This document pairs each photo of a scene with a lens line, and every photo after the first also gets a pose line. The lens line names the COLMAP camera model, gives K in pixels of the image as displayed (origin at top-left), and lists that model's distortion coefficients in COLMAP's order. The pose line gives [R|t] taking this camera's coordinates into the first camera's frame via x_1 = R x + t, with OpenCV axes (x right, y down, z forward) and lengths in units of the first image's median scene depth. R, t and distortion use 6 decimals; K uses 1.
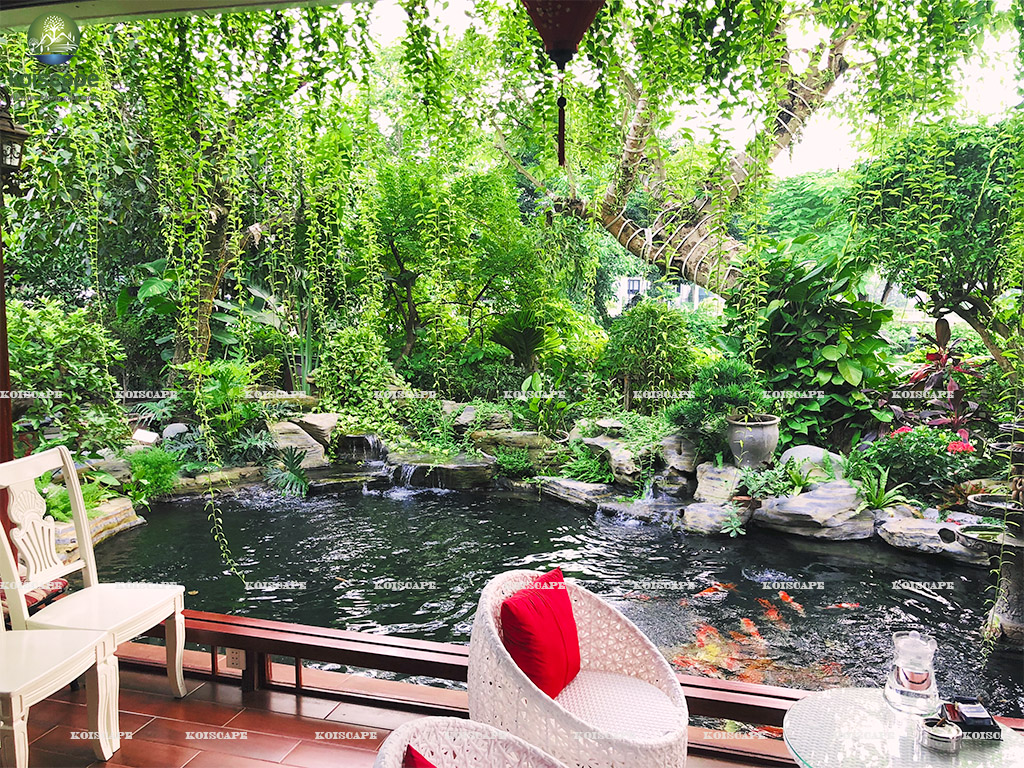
lens RADIAL K [[849.1, 0, 512.0], [0, 849.1, 384.0], [0, 0, 1]] dist [0.084176, -0.144493]
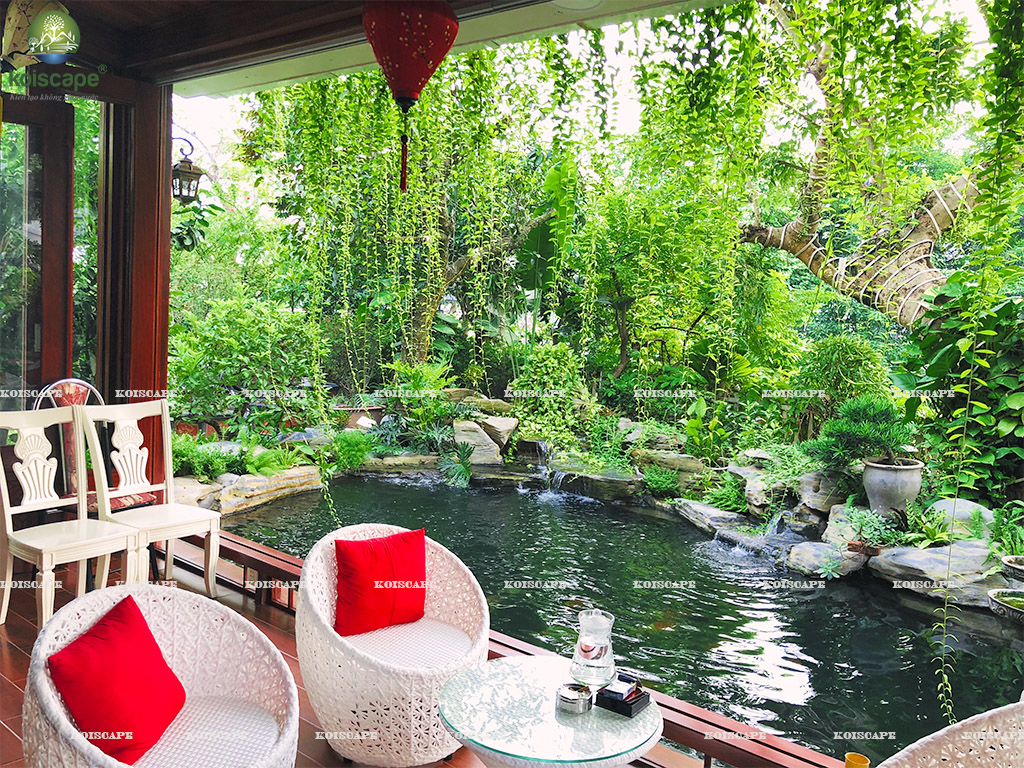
lens RADIAL K [[849.1, 0, 512.0], [0, 849.1, 384.0], [0, 0, 1]] dist [0.084176, -0.144493]
pose [[0.916922, 0.078372, -0.391296, 0.245710], [-0.092293, 0.995589, -0.016866, 0.009716], [0.388248, 0.051579, 0.920110, -0.018475]]
